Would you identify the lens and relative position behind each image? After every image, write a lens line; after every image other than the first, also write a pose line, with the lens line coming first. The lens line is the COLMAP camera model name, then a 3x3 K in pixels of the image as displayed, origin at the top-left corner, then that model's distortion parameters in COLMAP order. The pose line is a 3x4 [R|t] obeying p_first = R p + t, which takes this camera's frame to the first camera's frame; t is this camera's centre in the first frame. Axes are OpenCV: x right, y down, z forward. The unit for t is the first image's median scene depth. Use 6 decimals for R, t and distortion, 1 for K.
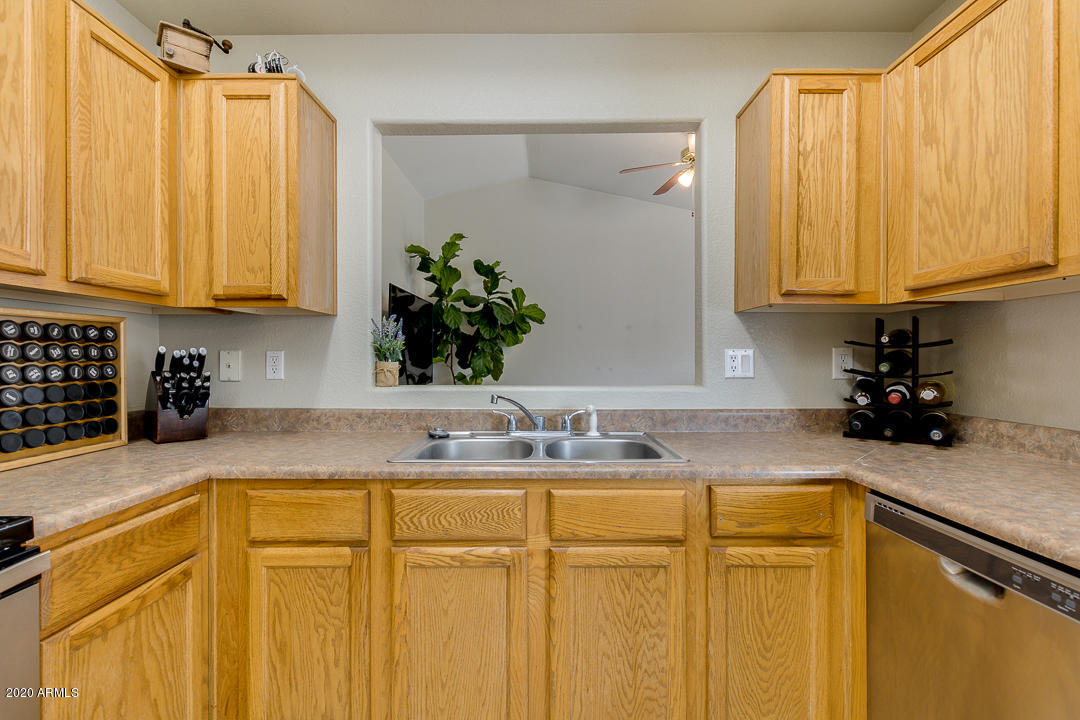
lens RADIAL K [[492.9, 0, 539.7], [0, 492.9, 361.9], [0, 0, 1]] dist [0.008441, -0.004502]
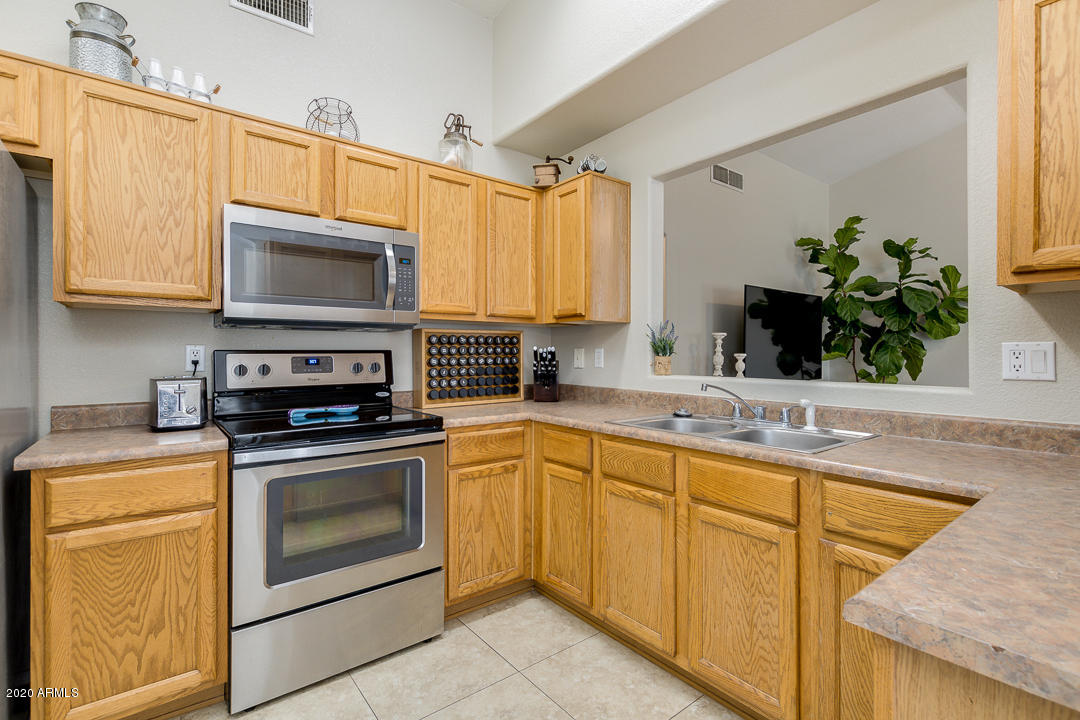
lens RADIAL K [[492.9, 0, 535.7], [0, 492.9, 354.2], [0, 0, 1]] dist [0.008441, -0.004502]
pose [[0.612313, 0.002630, -0.790611, 0.725983], [-0.006667, 0.999976, -0.001837, -0.001380], [0.790587, 0.006396, 0.612316, -0.089568]]
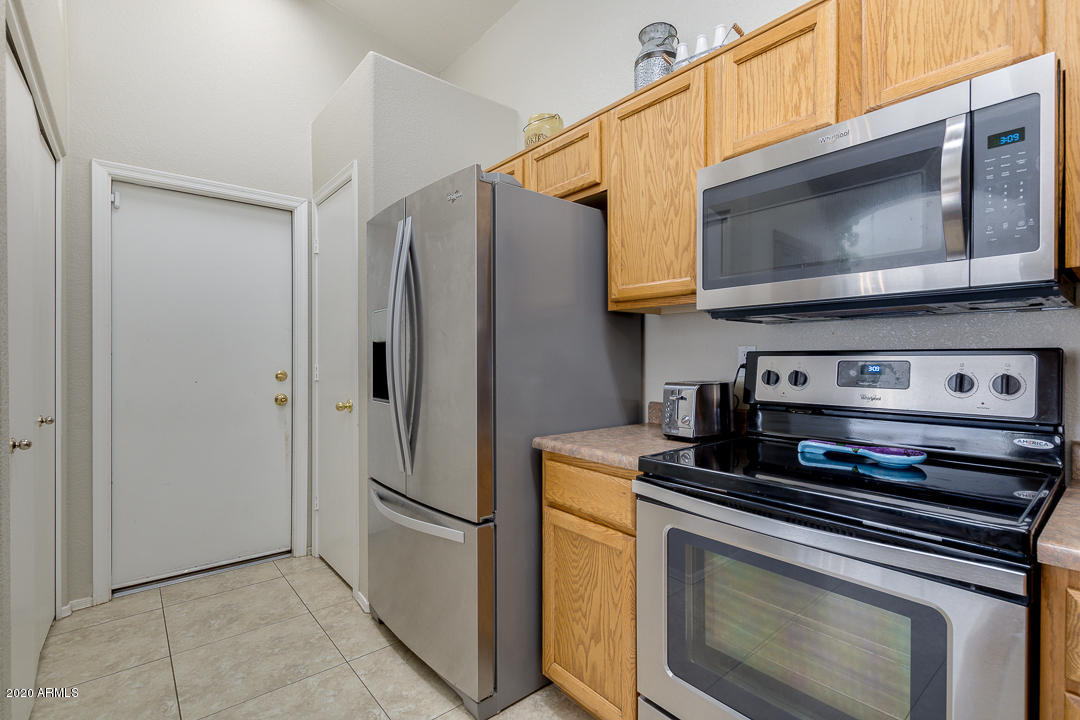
lens RADIAL K [[492.9, 0, 570.5], [0, 492.9, 360.7], [0, 0, 1]] dist [0.008441, -0.004502]
pose [[-0.742211, 0.008726, -0.670109, 0.109735], [-0.003309, 0.999855, 0.016685, -0.005832], [0.670158, 0.014601, -0.742075, 0.654621]]
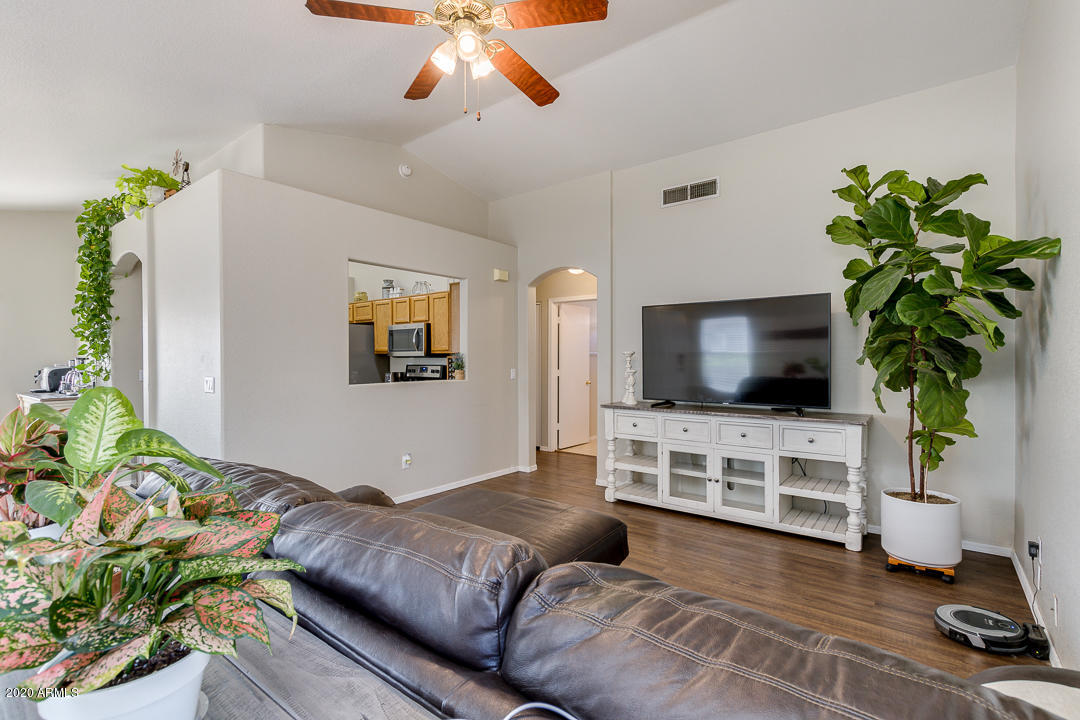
lens RADIAL K [[492.9, 0, 540.4], [0, 492.9, 364.9], [0, 0, 1]] dist [0.008441, -0.004502]
pose [[-0.604550, 0.004001, -0.796557, 2.112457], [-0.007617, 0.999913, 0.010803, -0.070666], [0.796531, 0.012598, -0.604467, 4.107080]]
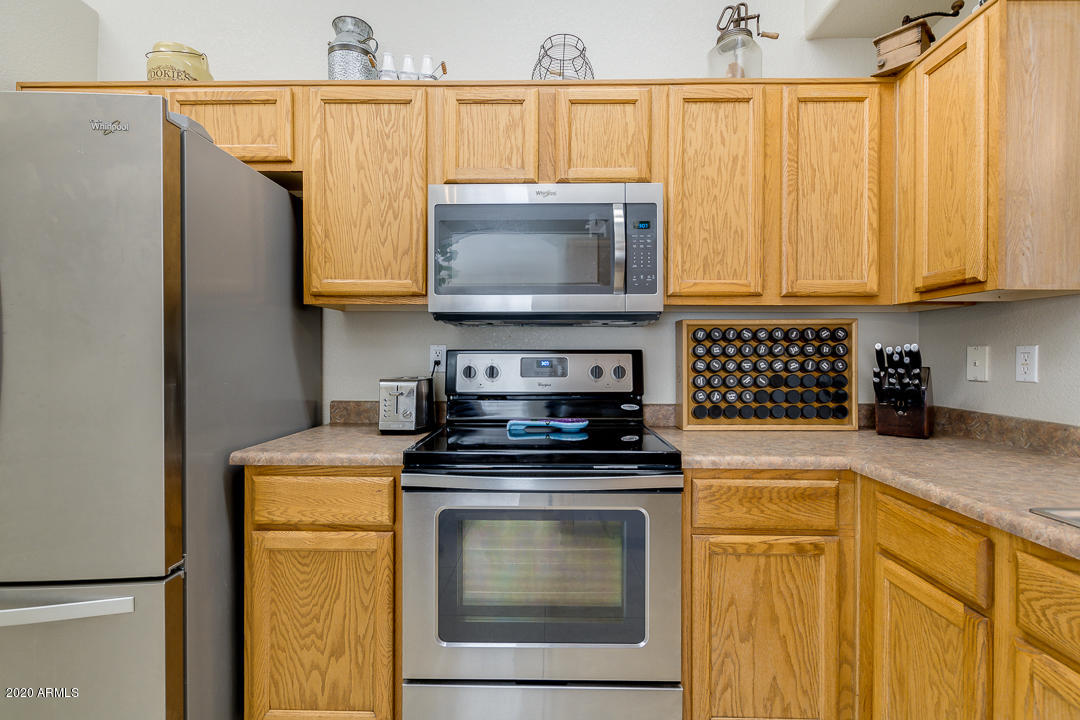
lens RADIAL K [[492.9, 0, 541.1], [0, 492.9, 354.9], [0, 0, 1]] dist [0.008441, -0.004502]
pose [[-0.012473, 0.002865, -0.999918, 0.352120], [-0.010466, 0.999941, 0.002996, -0.002496], [0.999867, 0.010503, -0.012442, 0.333406]]
